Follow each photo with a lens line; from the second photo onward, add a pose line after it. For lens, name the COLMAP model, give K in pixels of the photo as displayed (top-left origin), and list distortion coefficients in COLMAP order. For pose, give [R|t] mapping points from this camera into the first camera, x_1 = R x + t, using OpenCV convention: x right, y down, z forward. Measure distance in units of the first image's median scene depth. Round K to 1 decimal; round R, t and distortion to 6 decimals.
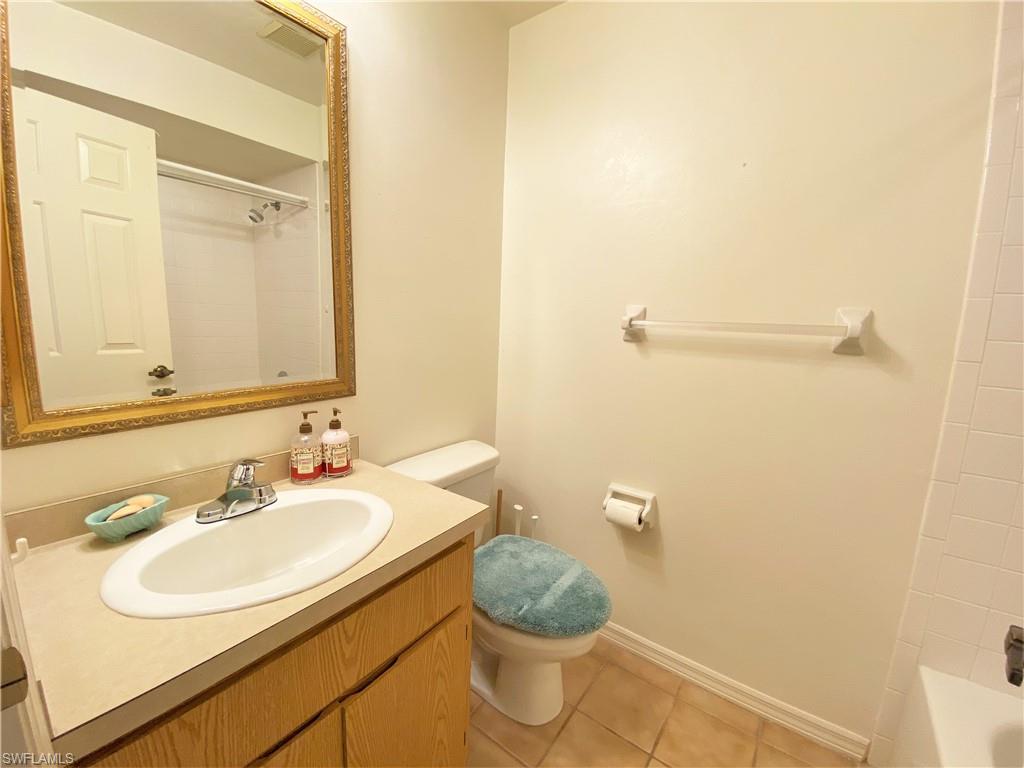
lens RADIAL K [[418.3, 0, 512.0], [0, 418.3, 384.0], [0, 0, 1]] dist [-0.001369, -0.000122]
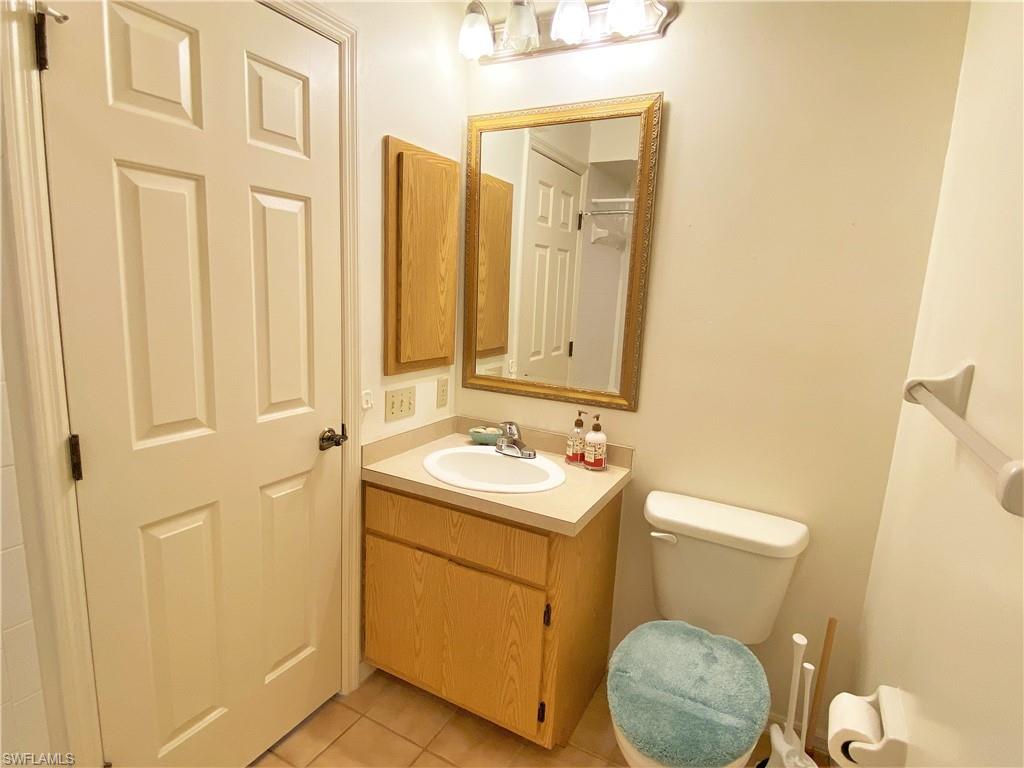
lens RADIAL K [[538.4, 0, 512.0], [0, 538.4, 384.0], [0, 0, 1]] dist [-0.012727, -0.000845]
pose [[0.123767, 0.137160, -0.982786, 1.126274], [-0.203368, 0.972885, 0.110167, -0.157850], [0.971248, 0.186232, 0.148305, 0.520996]]
